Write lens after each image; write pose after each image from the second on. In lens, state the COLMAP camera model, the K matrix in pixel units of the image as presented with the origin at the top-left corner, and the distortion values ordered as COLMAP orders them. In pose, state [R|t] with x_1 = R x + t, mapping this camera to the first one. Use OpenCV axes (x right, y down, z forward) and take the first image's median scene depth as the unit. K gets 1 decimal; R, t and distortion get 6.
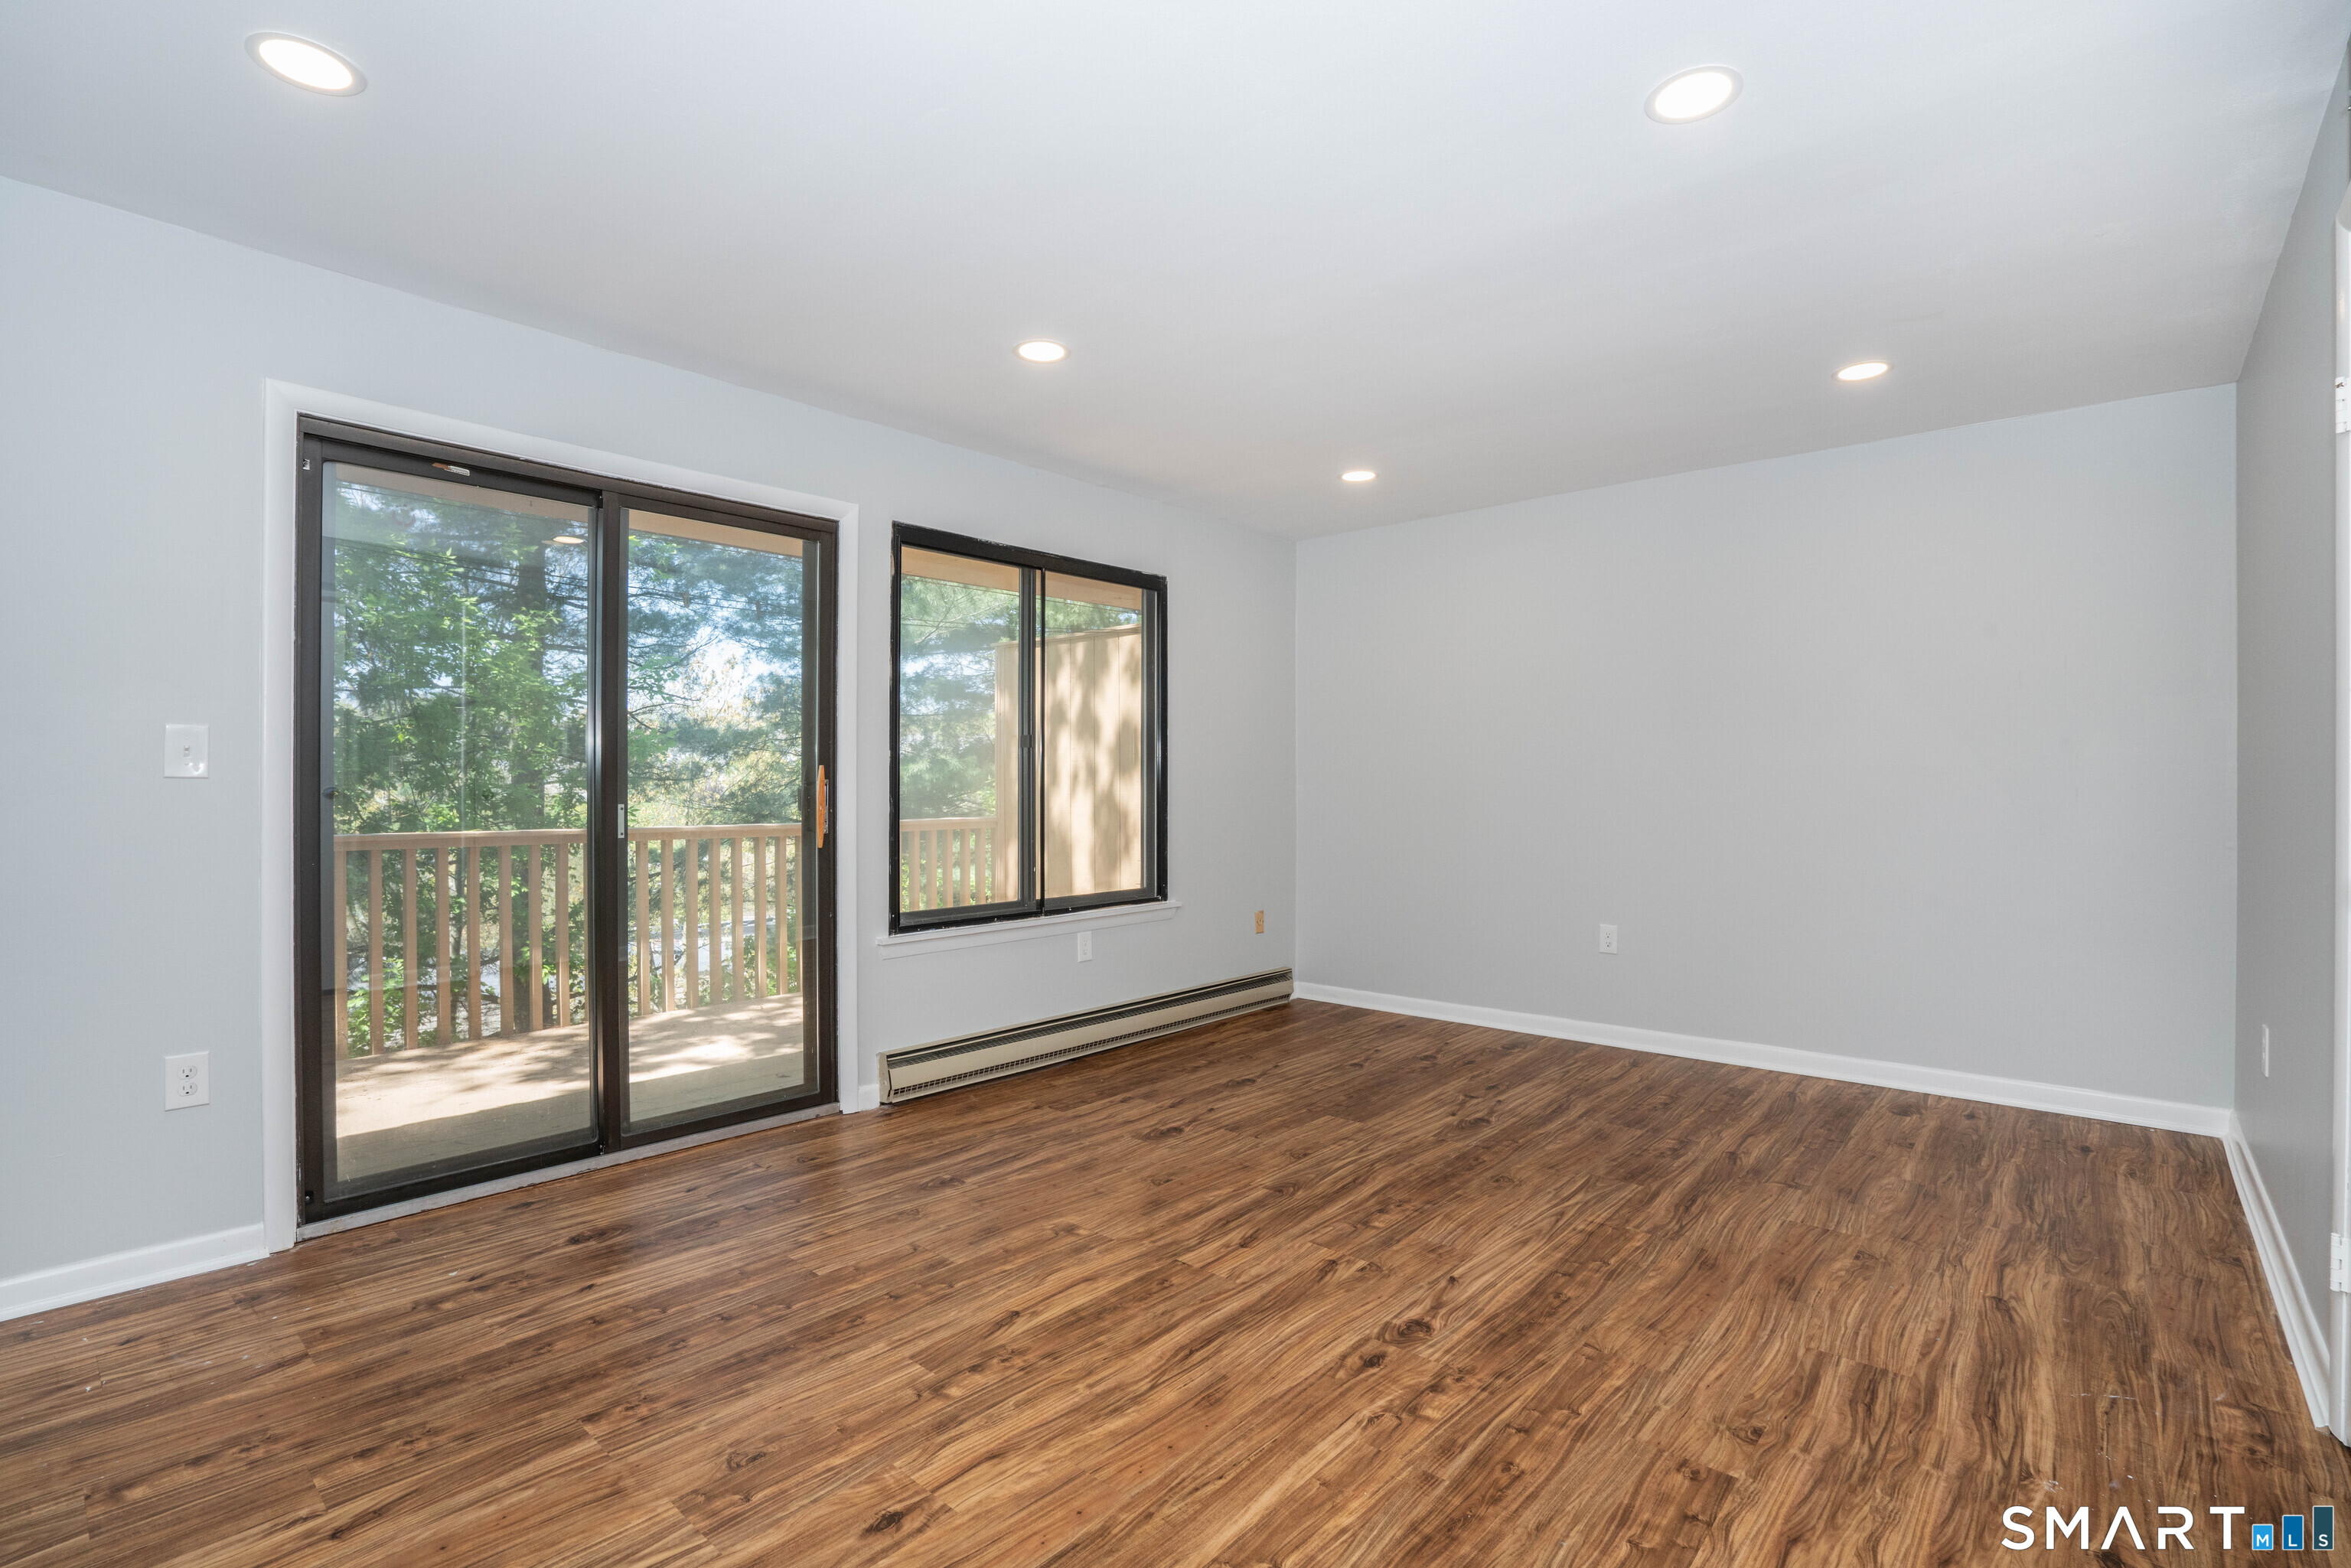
lens RADIAL K [[1064.6, 0, 1175.5], [0, 1064.6, 784.0], [0, 0, 1]] dist [-0.064548, 0.027529]
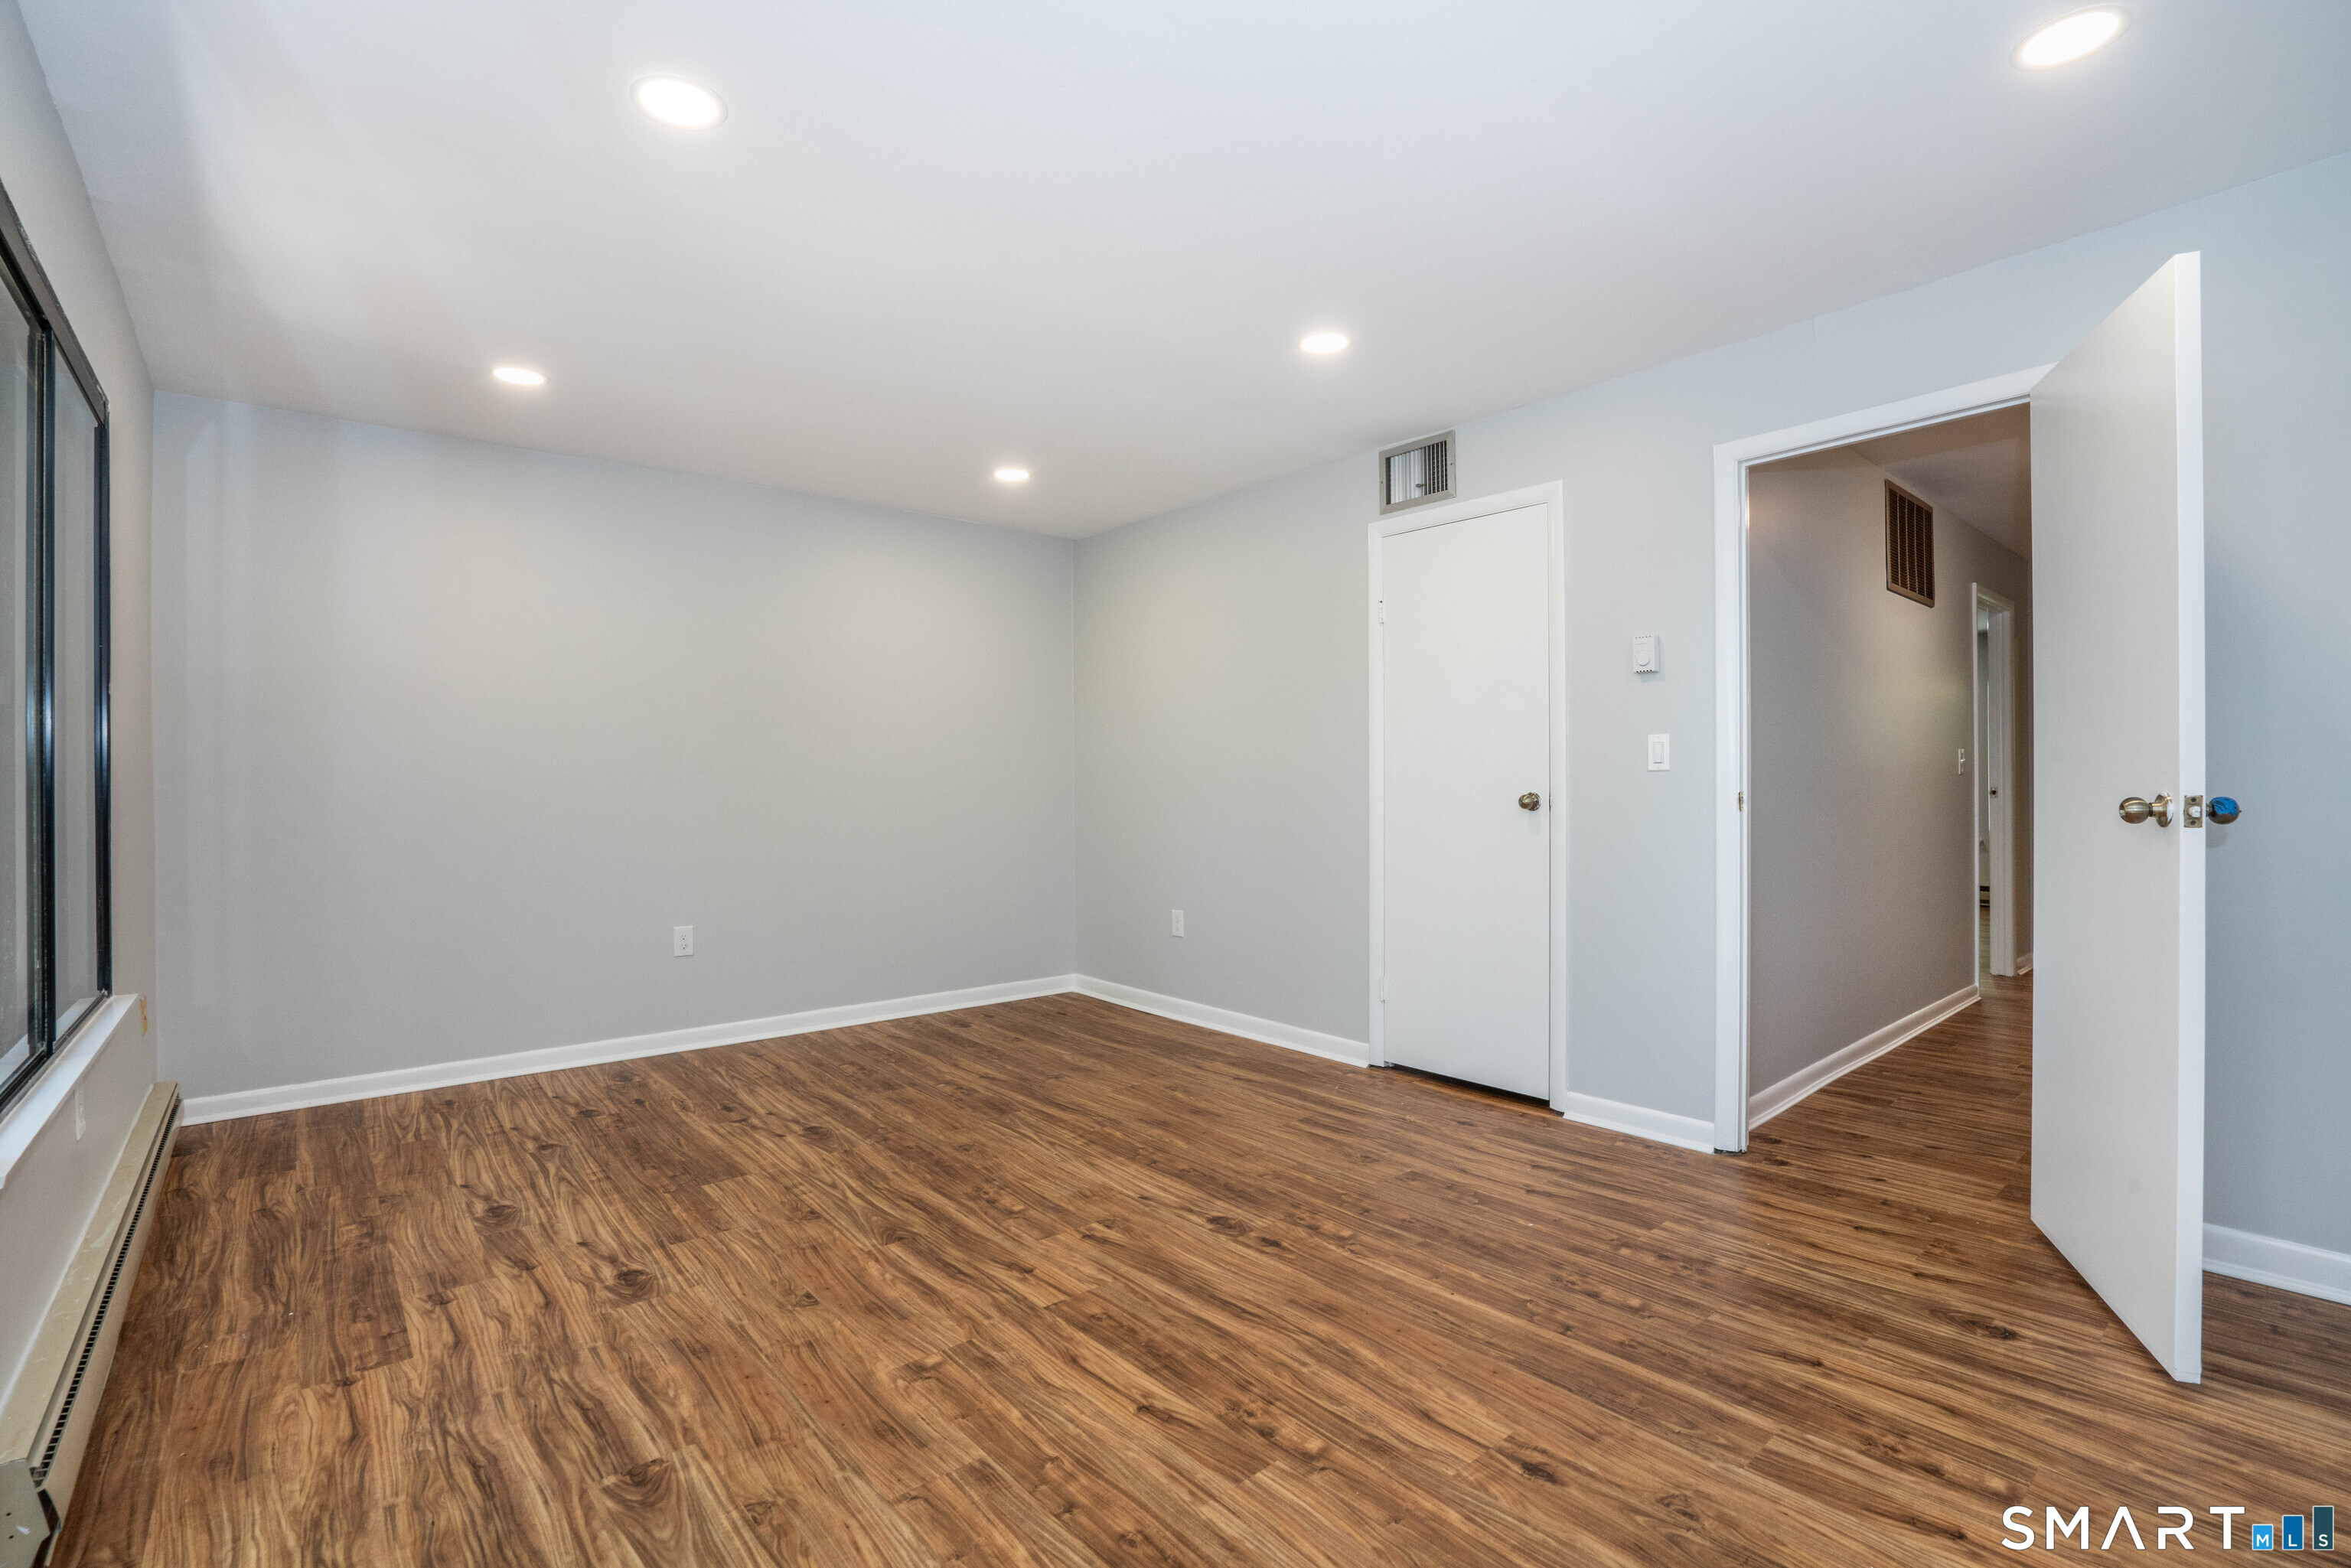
lens RADIAL K [[1064.6, 0, 1175.5], [0, 1064.6, 784.0], [0, 0, 1]] dist [-0.064548, 0.027529]
pose [[0.148875, -0.003187, 0.988851, -0.765285], [0.003822, 0.999989, 0.002647, 0.006016], [-0.988849, 0.003385, 0.148886, 0.672883]]
